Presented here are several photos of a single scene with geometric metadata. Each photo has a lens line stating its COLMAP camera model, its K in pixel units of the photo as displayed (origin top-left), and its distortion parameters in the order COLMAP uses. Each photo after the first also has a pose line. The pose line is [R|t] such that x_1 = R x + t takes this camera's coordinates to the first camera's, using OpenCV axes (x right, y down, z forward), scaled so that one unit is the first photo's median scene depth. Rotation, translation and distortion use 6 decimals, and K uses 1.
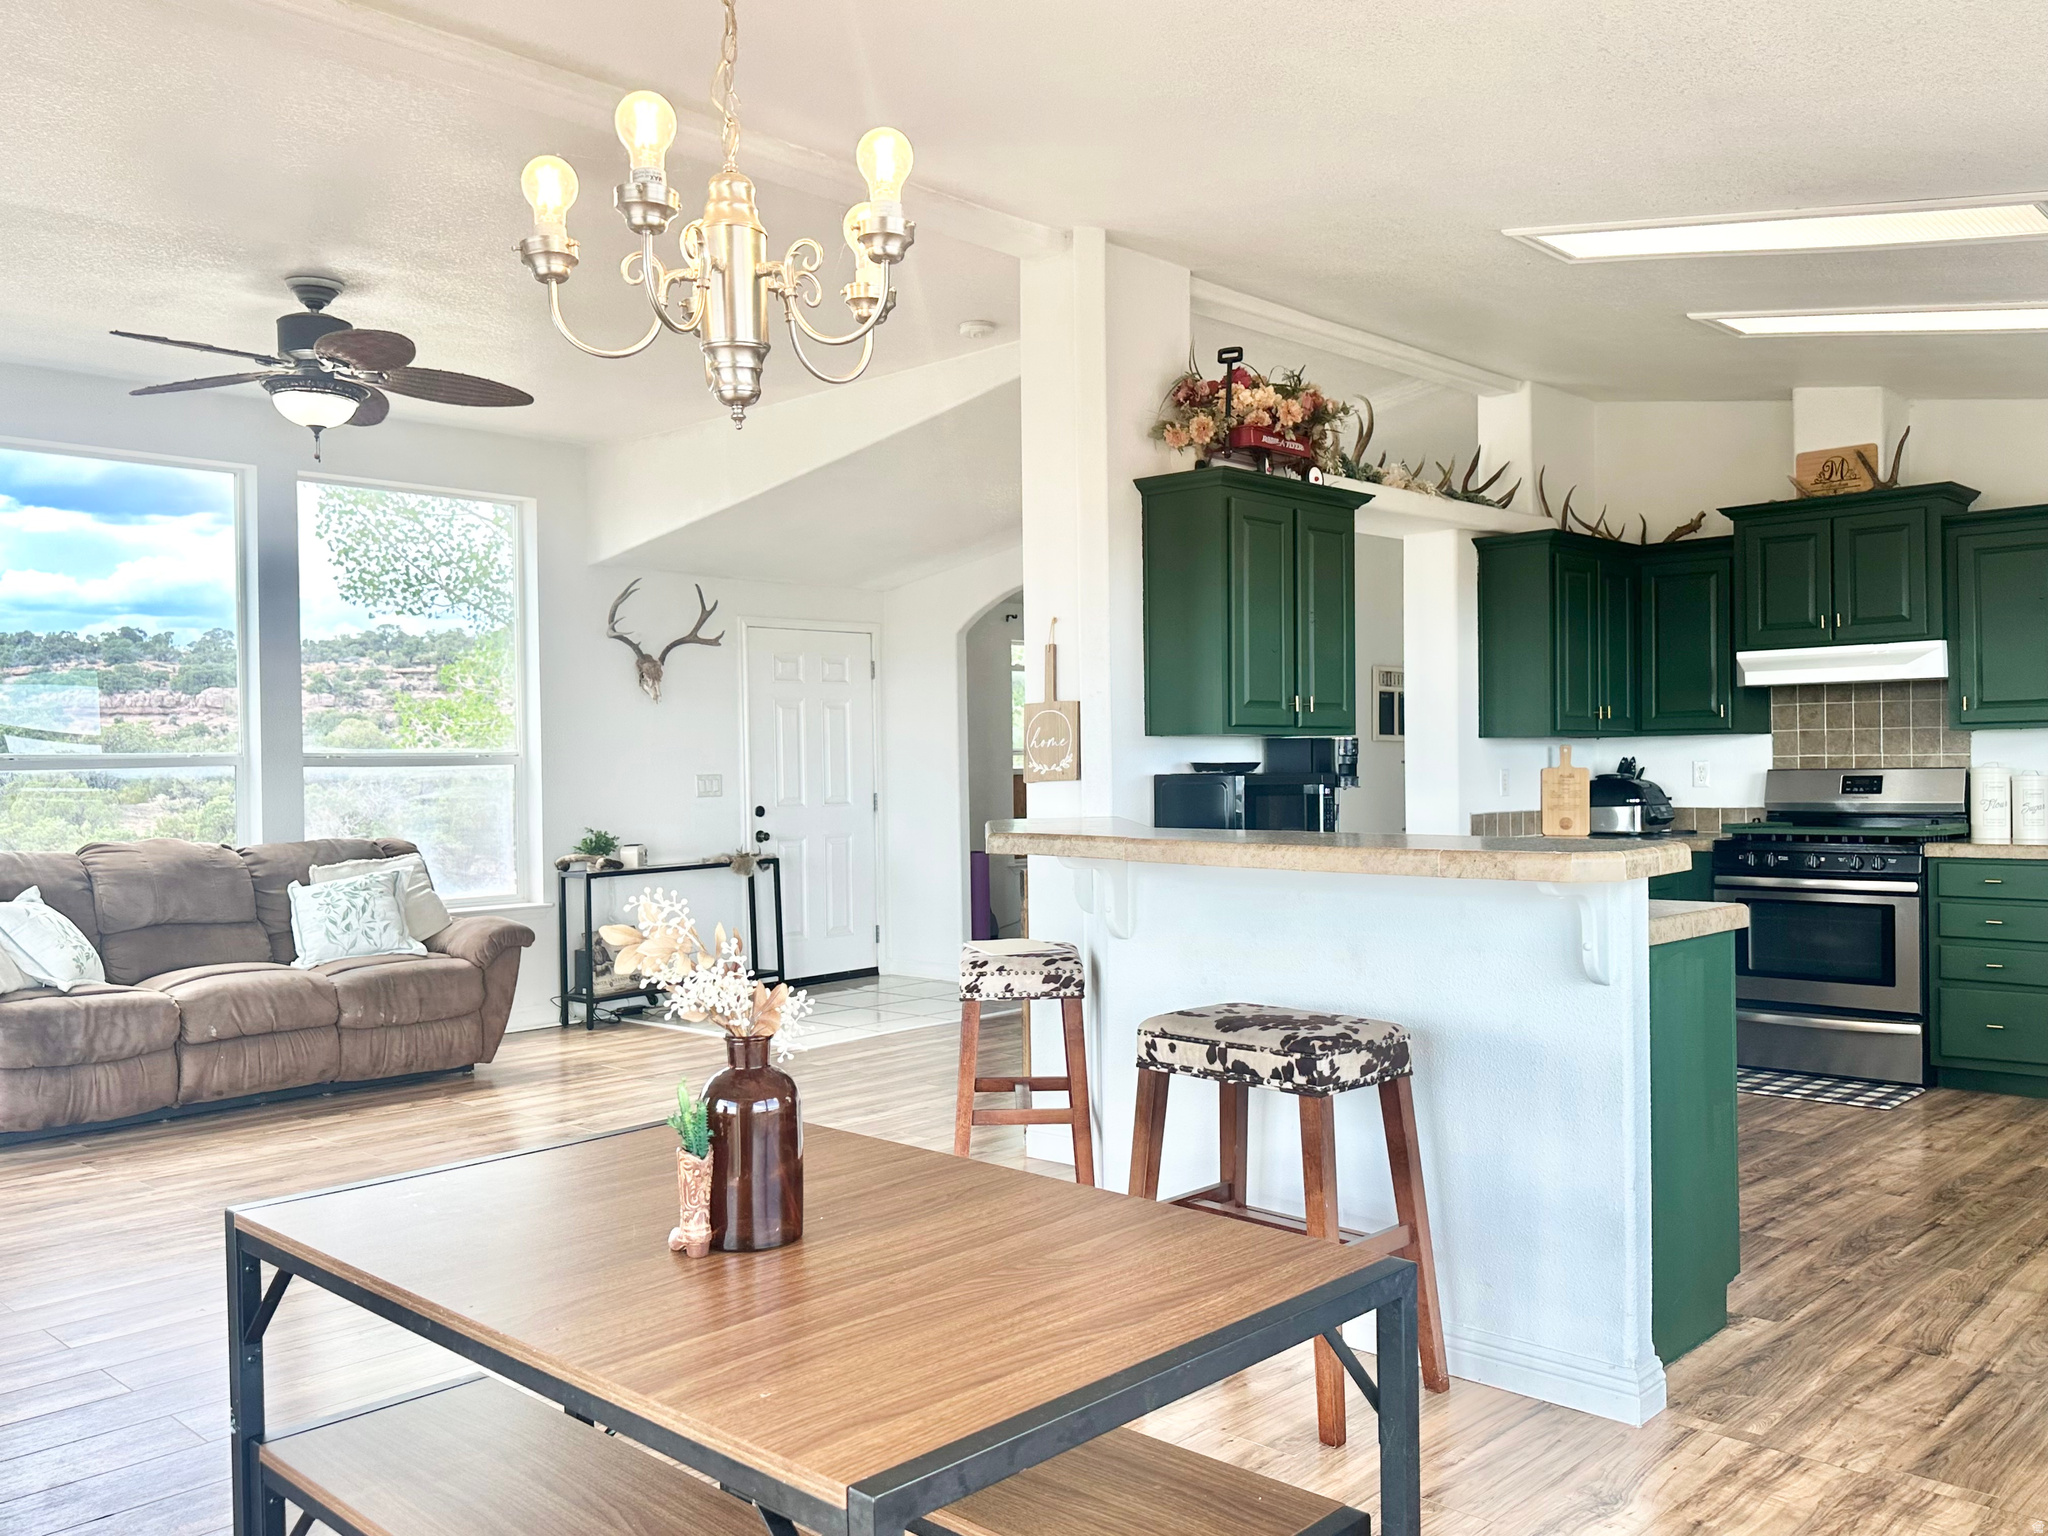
lens RADIAL K [[1647.1, 0, 1027.9], [0, 1647.1, 776.3], [0, 0, 1]] dist [0.159711, -0.282471]
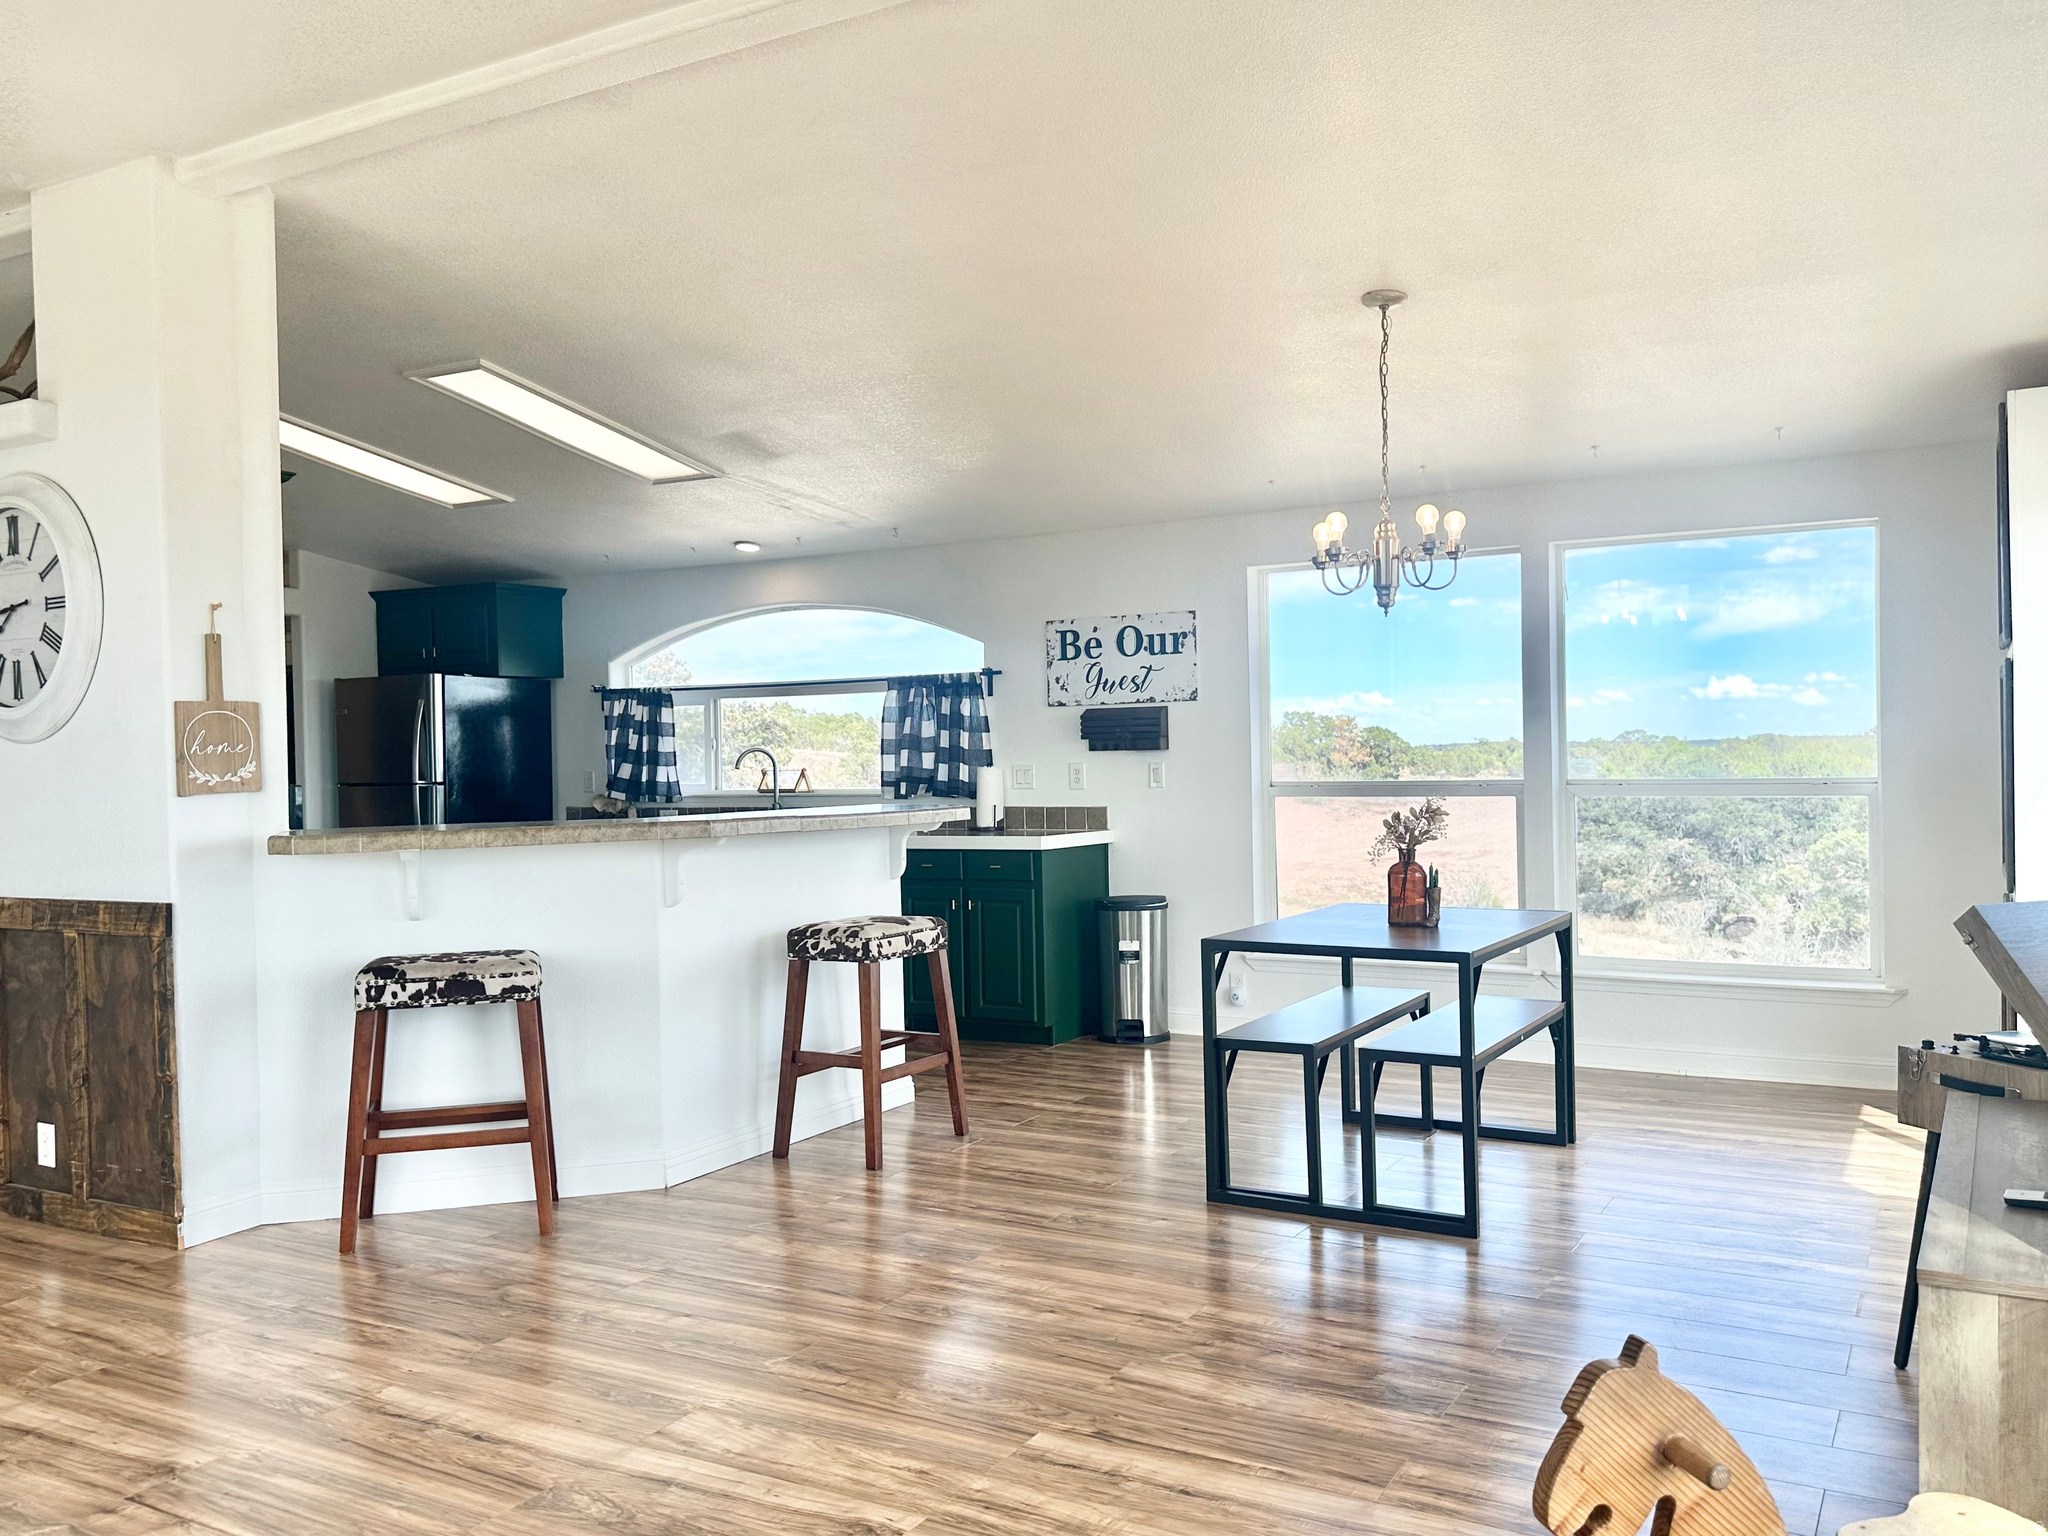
lens RADIAL K [[1640.7, 0, 1028.1], [0, 1640.7, 769.0], [0, 0, 1]] dist [0.147543, -0.211052]
pose [[-0.244200, 0.013011, 0.969638, -0.732512], [0.031908, 0.999476, -0.005376, 0.006416], [-0.969200, 0.029626, -0.244487, 0.631234]]
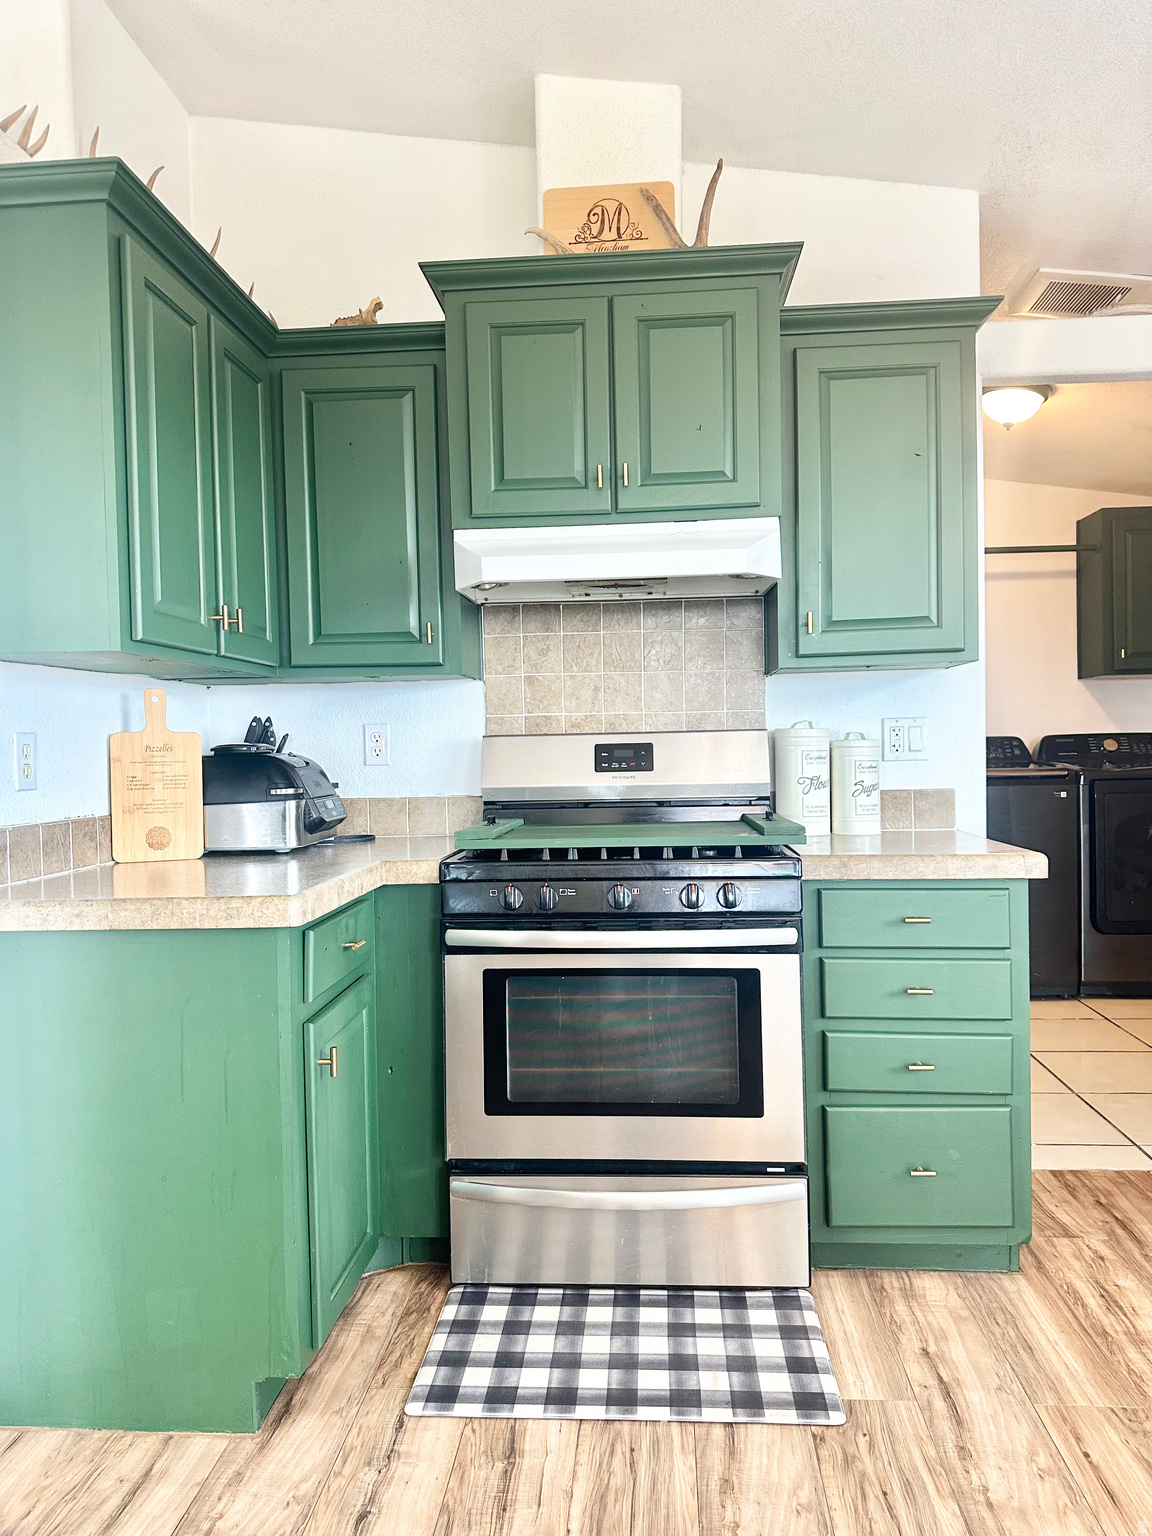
lens RADIAL K [[1074.4, 0, 575.3], [0, 1074.4, 773.8], [0, 0, 1]] dist [0.139282, -0.190561]
pose [[0.771315, -0.019382, 0.636158, 0.225844], [0.013158, 0.999808, 0.014507, 0.005208], [-0.636317, -0.002818, 0.771422, 0.717083]]
